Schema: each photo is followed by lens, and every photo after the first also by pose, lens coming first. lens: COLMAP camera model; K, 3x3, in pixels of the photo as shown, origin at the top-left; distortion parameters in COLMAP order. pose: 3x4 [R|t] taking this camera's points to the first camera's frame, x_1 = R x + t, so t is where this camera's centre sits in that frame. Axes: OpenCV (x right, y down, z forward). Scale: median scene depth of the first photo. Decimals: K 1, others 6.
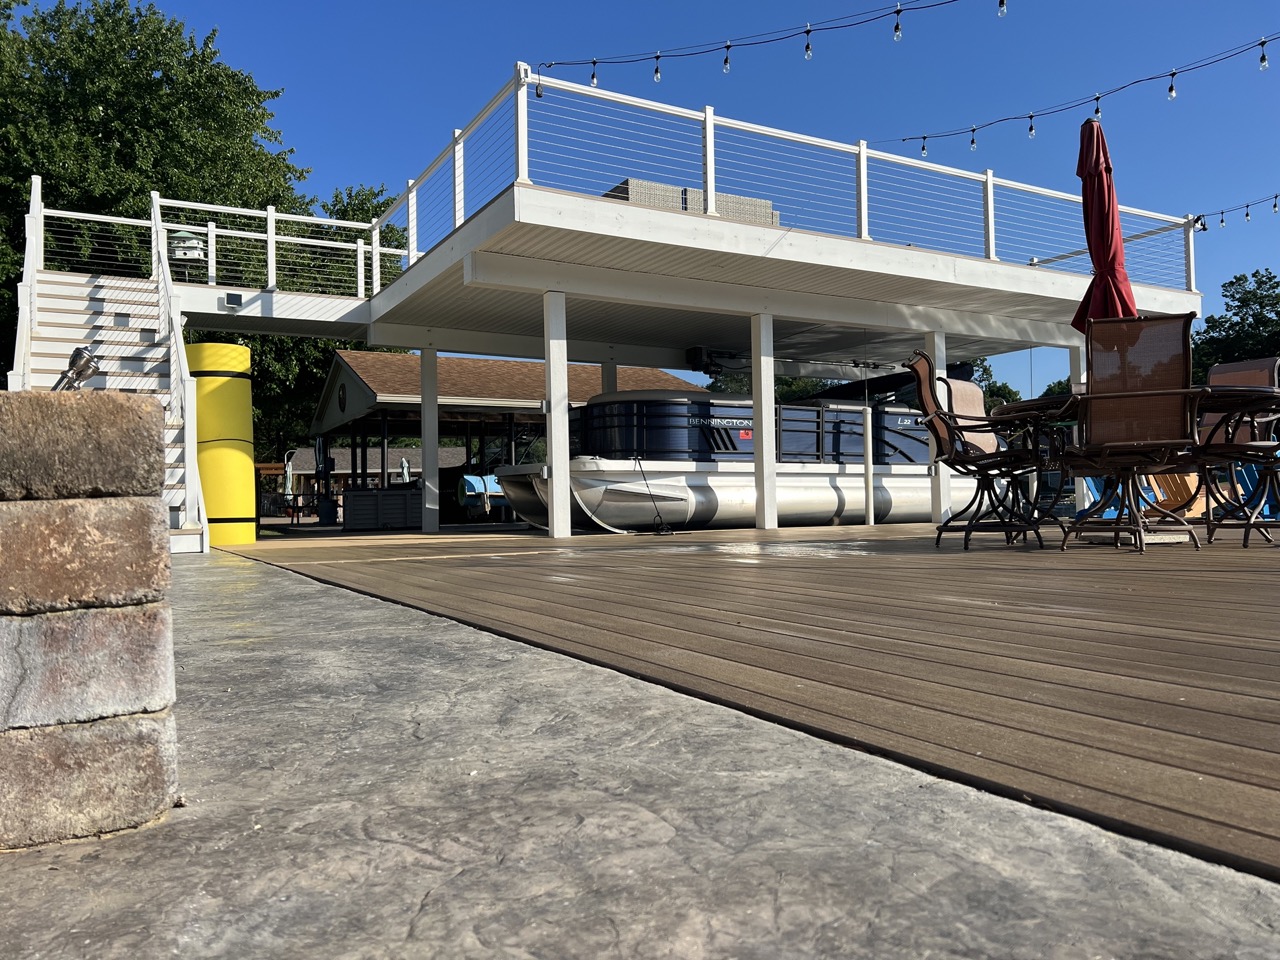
lens RADIAL K [[963.0, 0, 660.8], [0, 963.0, 480.7], [0, 0, 1]] dist [0.050230, -0.088805]
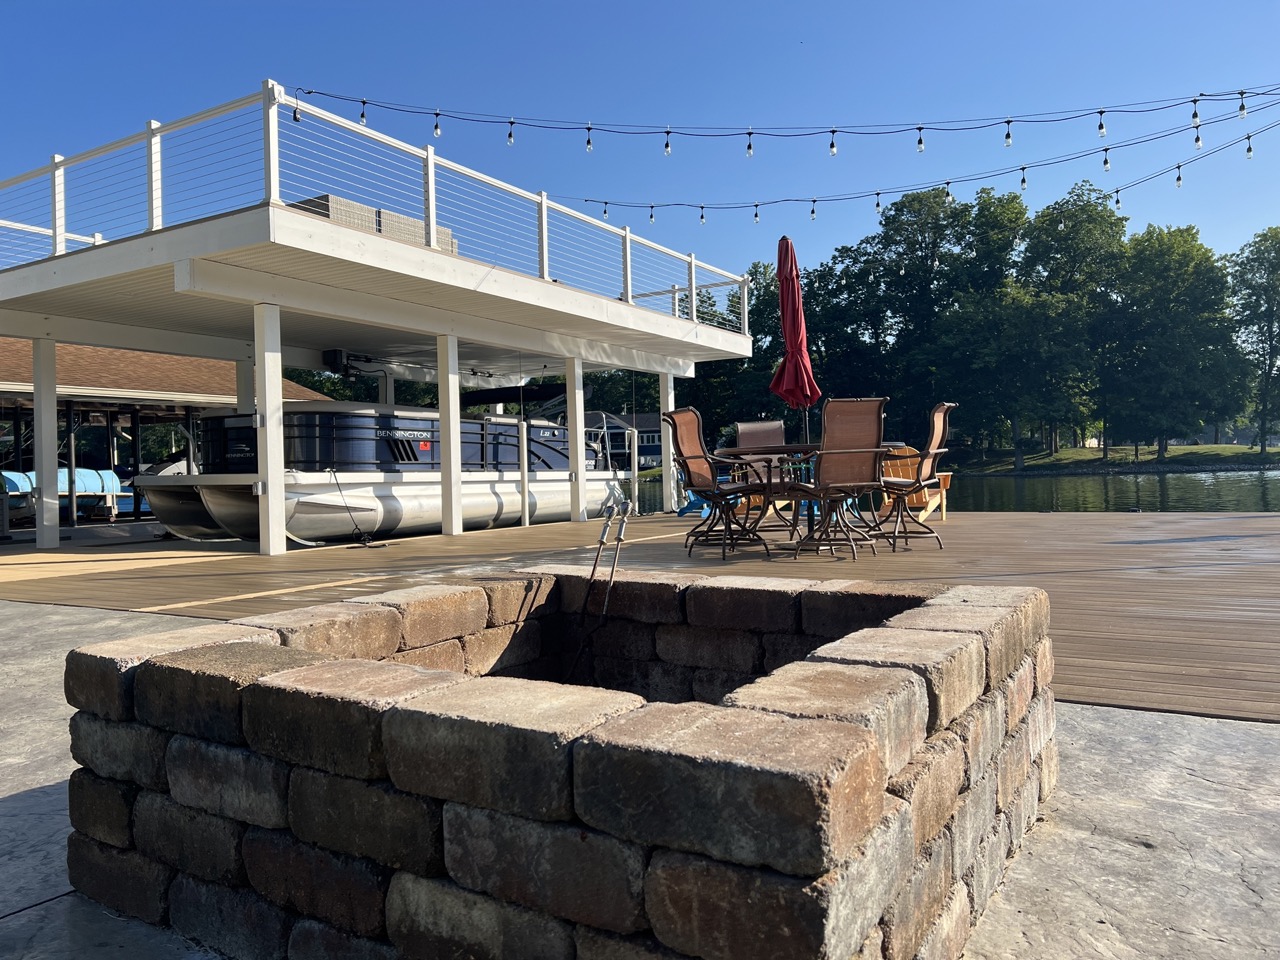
lens RADIAL K [[968.5, 0, 640.0], [0, 968.5, 480.0], [0, 0, 1]] dist [0.002874, -0.001498]
pose [[0.861760, -0.007905, 0.507255, -0.255640], [-0.005726, 0.999663, 0.025306, -0.039703], [-0.507284, -0.024712, 0.861424, -0.042713]]
